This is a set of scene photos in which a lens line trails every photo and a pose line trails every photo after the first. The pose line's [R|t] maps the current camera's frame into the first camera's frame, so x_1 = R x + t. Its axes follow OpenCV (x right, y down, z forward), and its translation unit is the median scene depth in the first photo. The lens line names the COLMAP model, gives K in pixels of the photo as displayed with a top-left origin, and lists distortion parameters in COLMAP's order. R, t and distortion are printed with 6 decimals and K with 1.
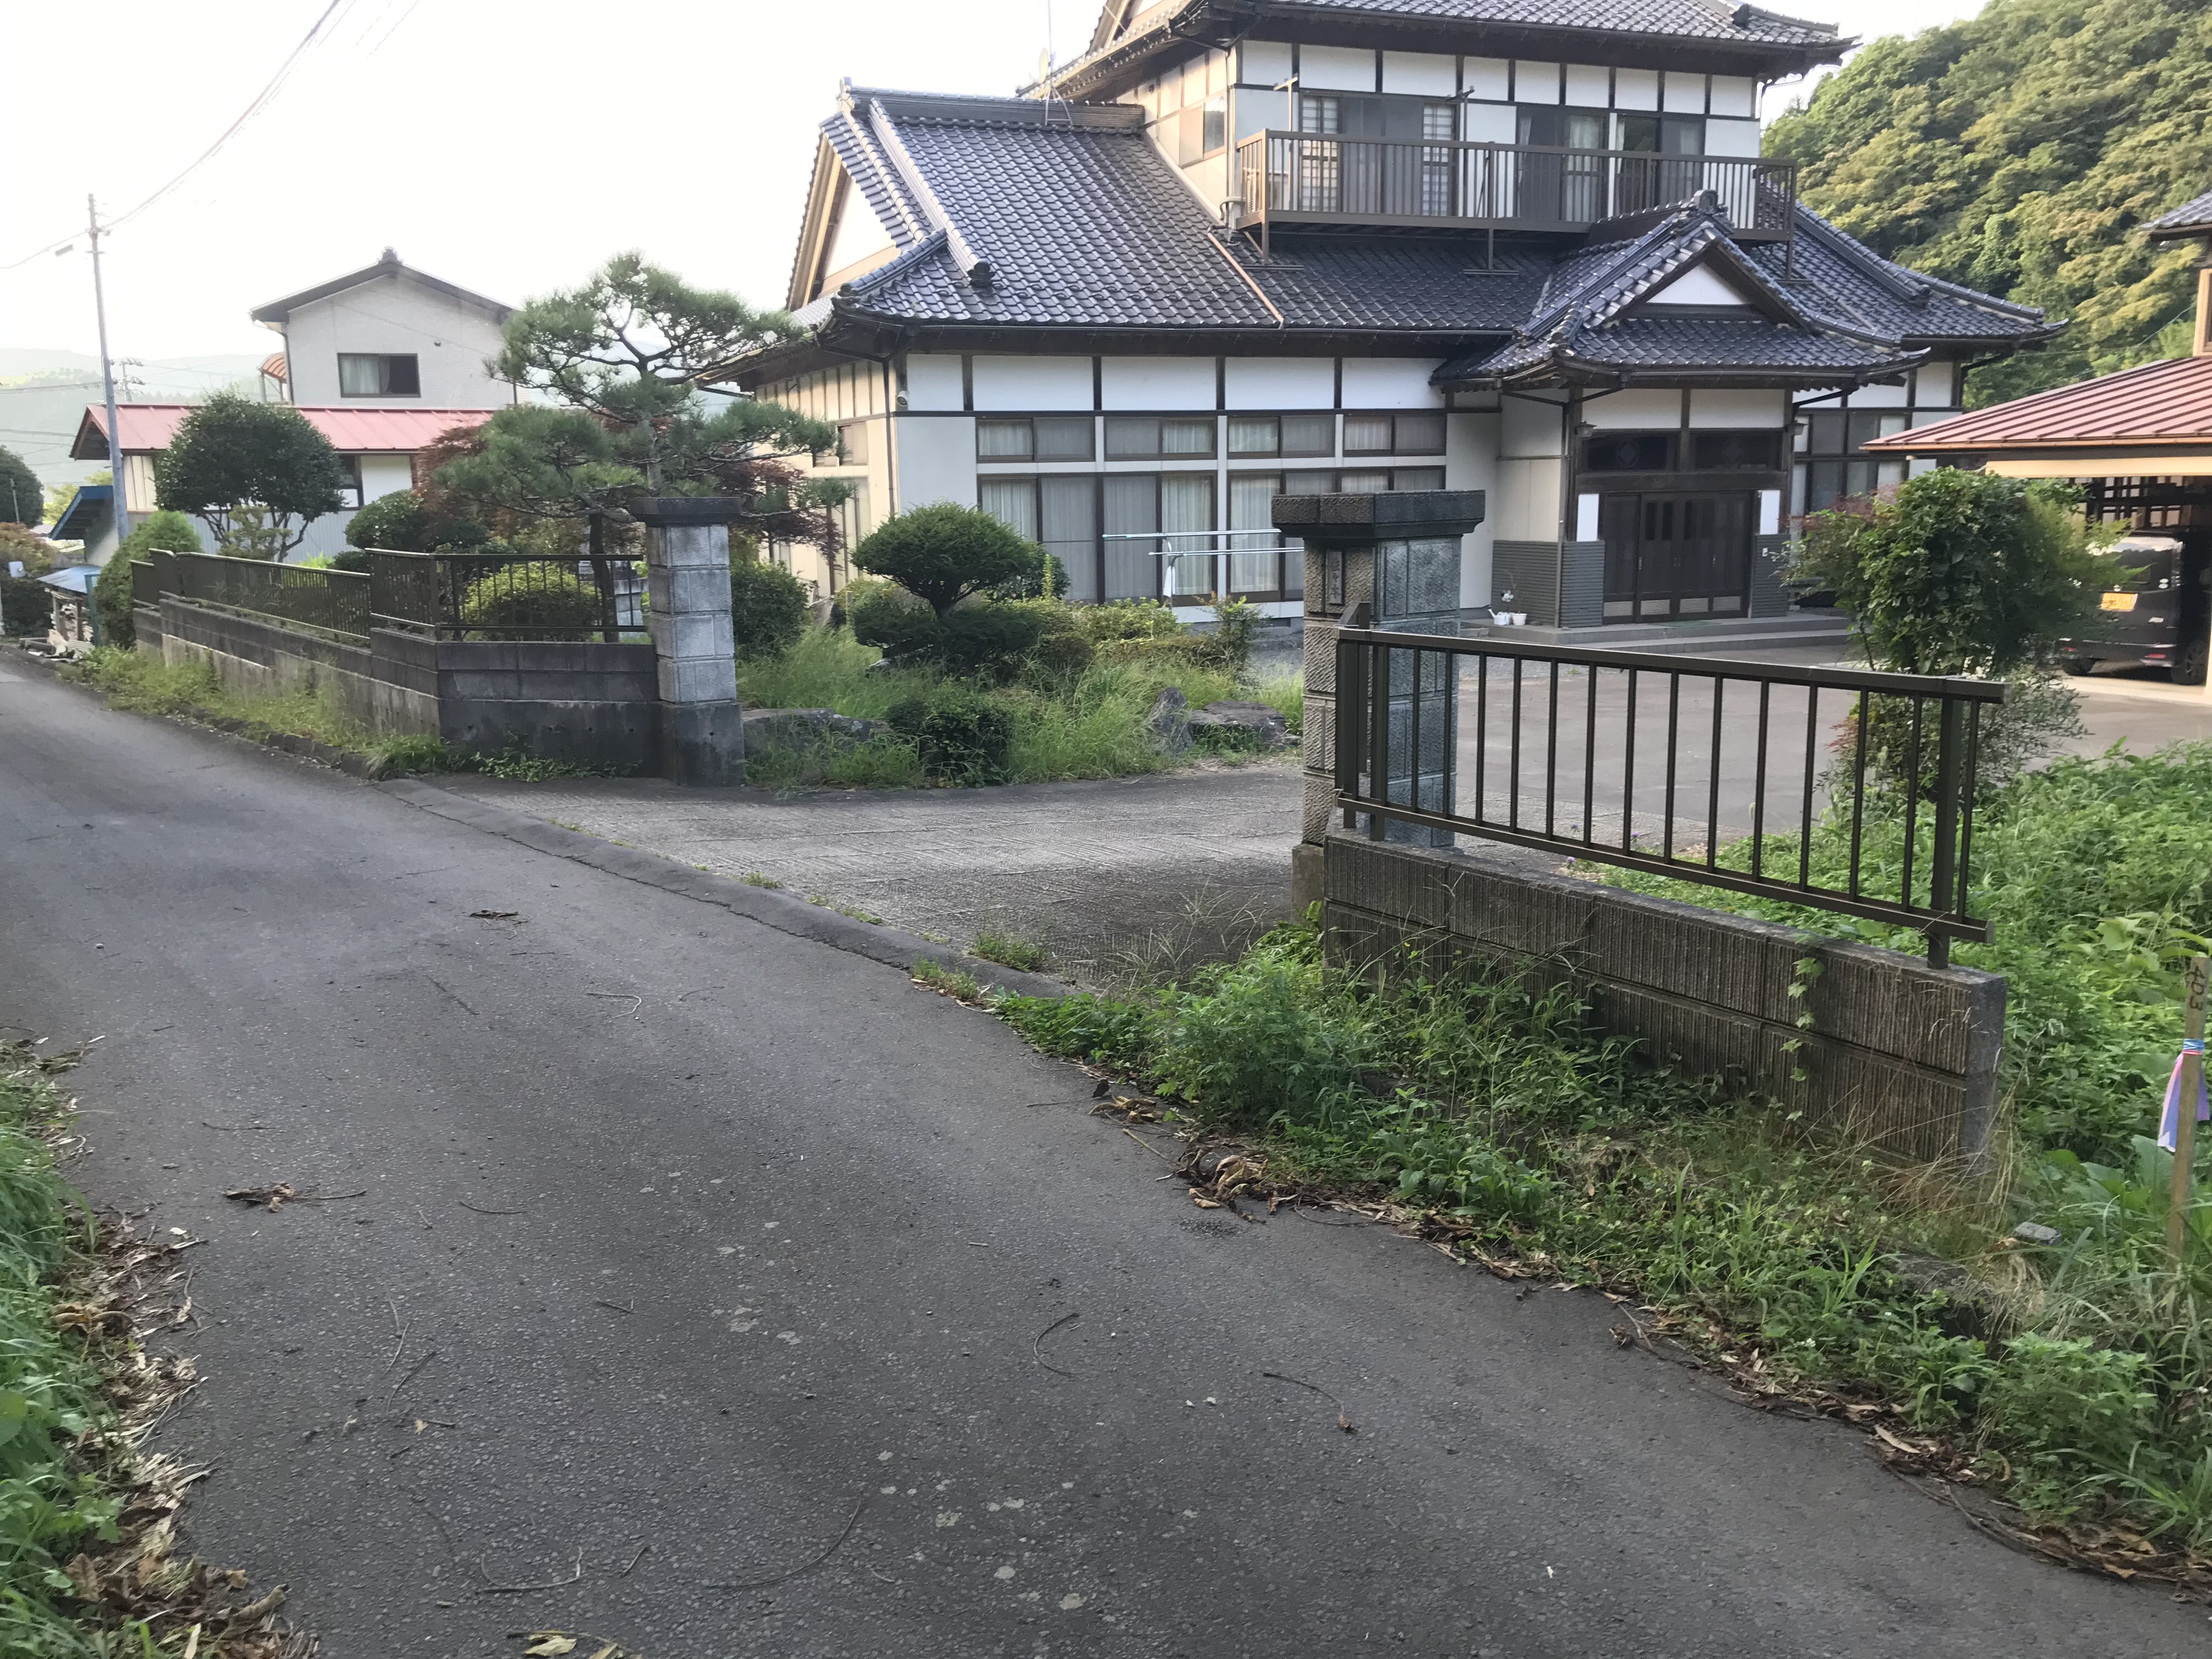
lens RADIAL K [[1833.8, 0, 1106.0], [0, 1833.8, 829.5], [0, 0, 1]] dist [0.142055, -0.092049]
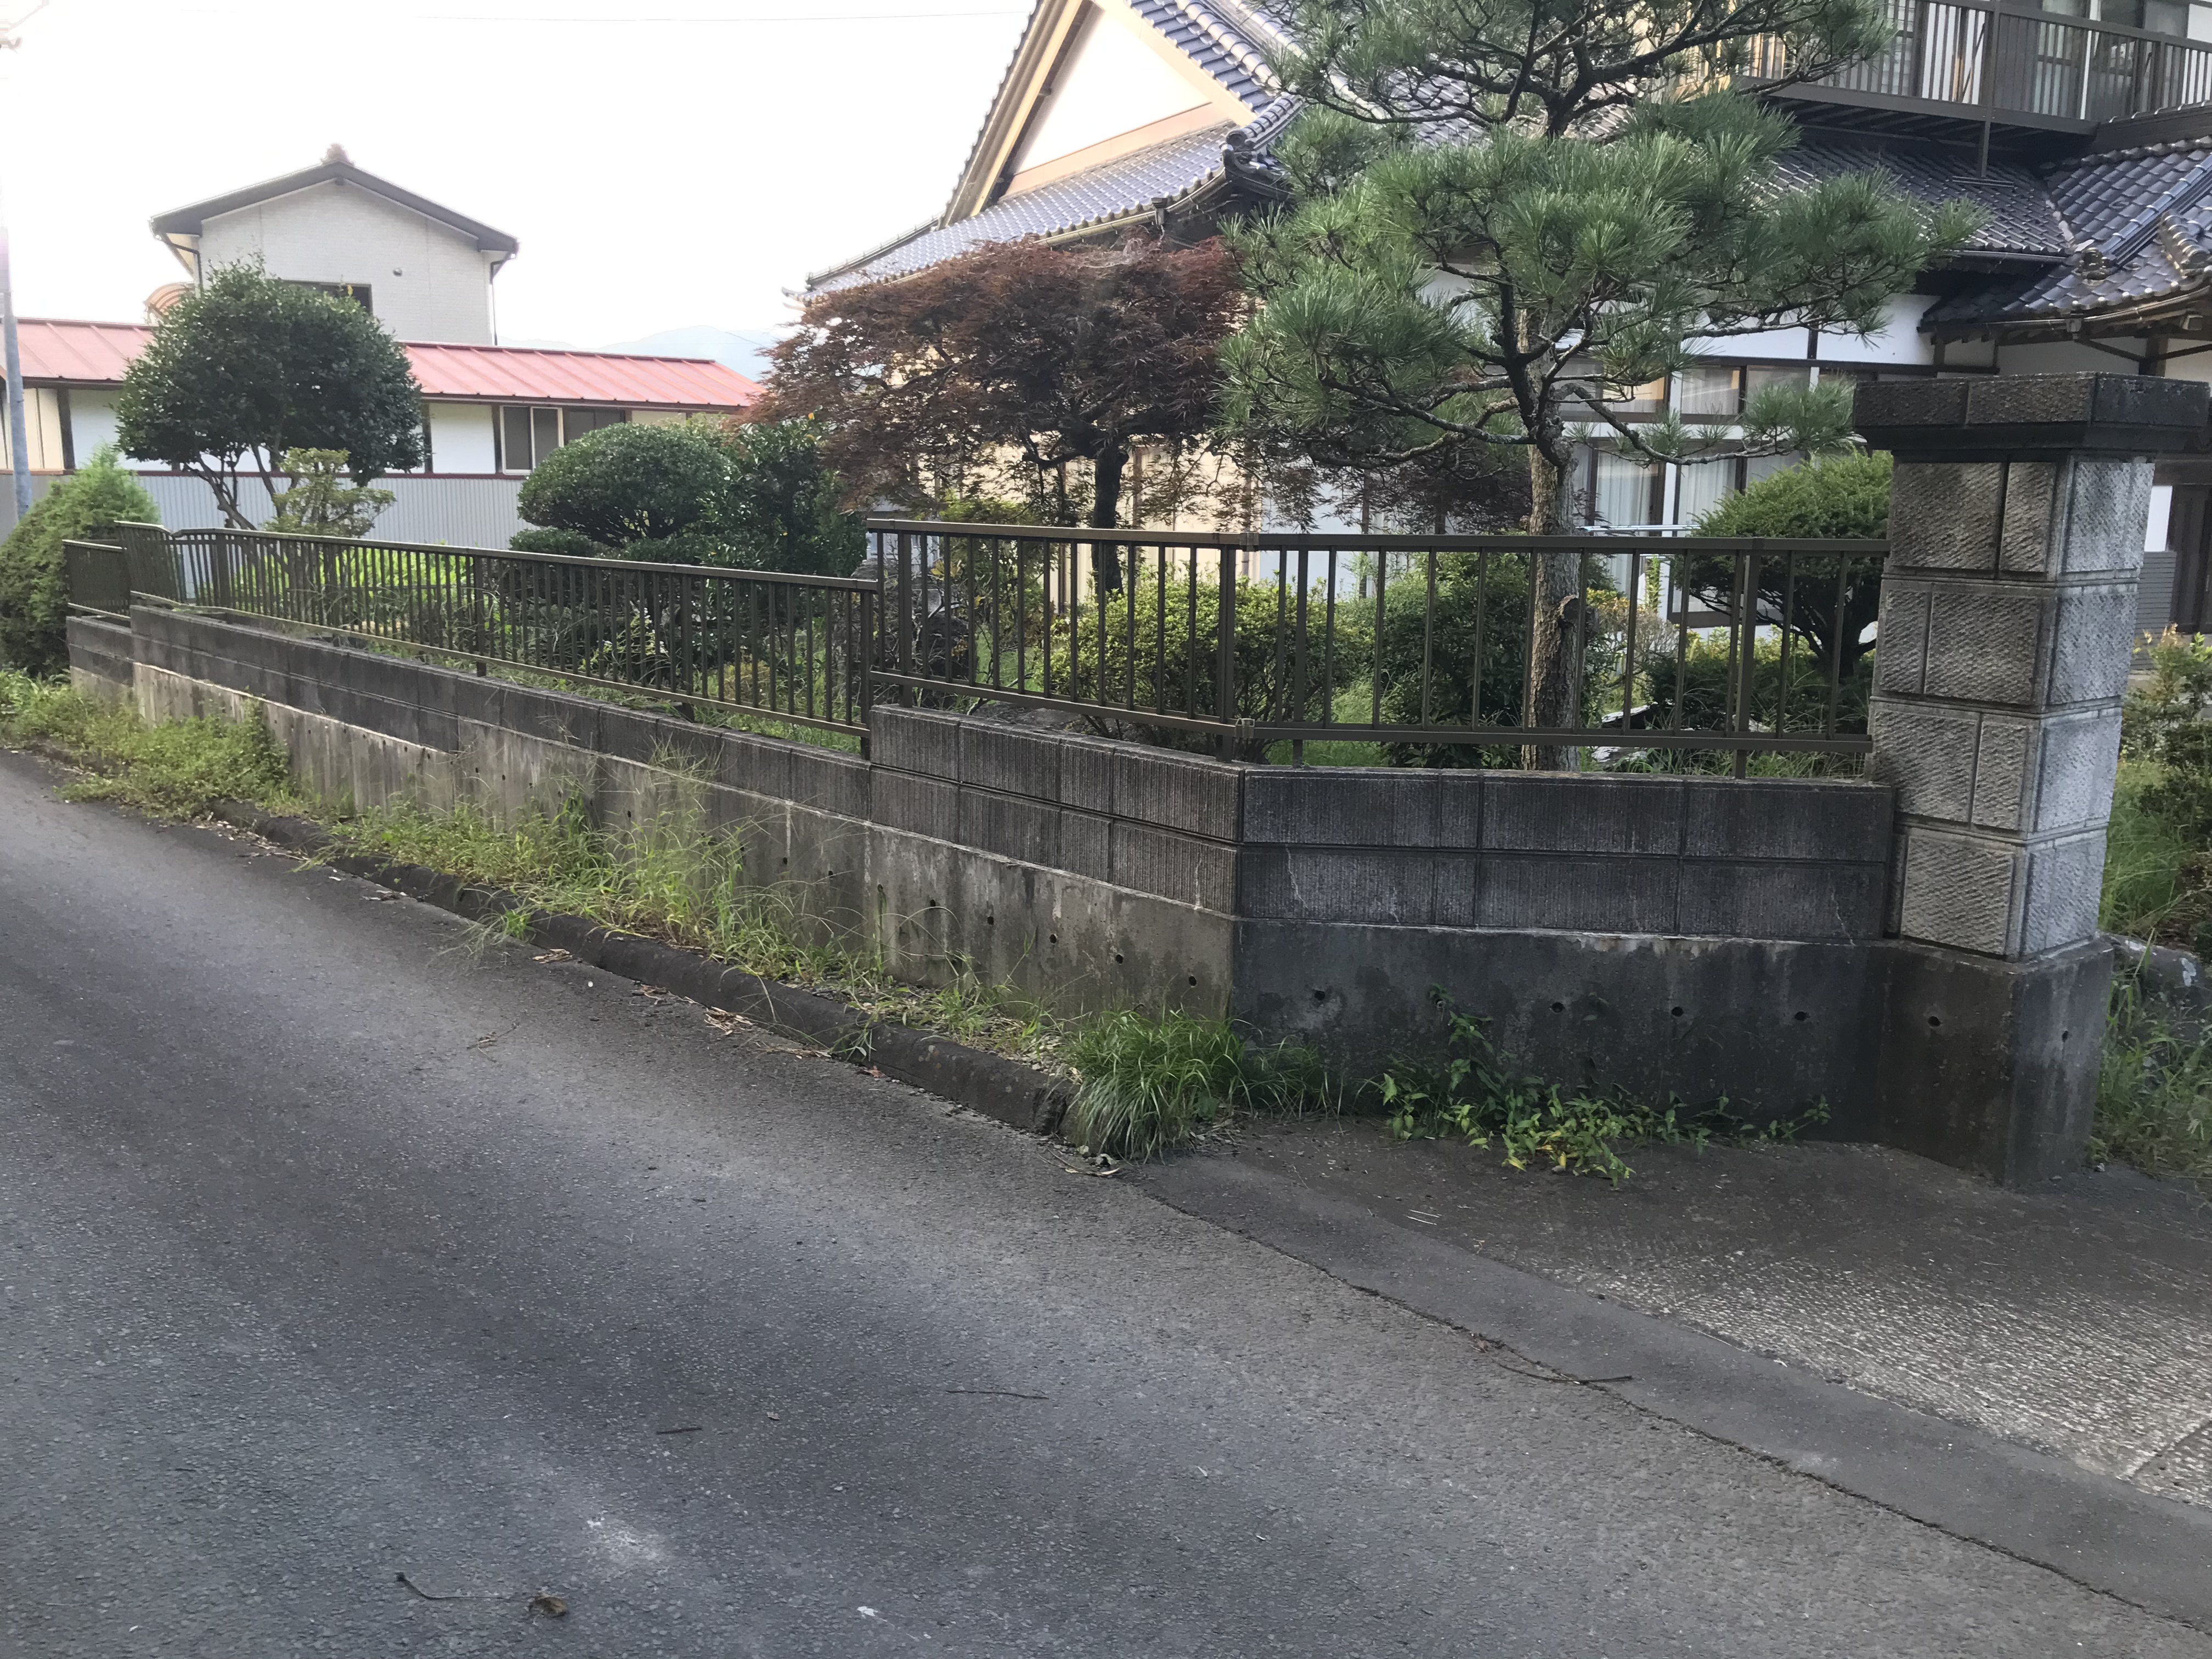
lens RADIAL K [[1833.8, 0, 1106.0], [0, 1833.8, 829.5], [0, 0, 1]] dist [0.142055, -0.092049]
pose [[0.996221, 0.010110, 0.086259, -0.221874], [-0.009659, 0.999937, -0.005643, -0.045708], [-0.086311, 0.004788, 0.996257, 0.341889]]
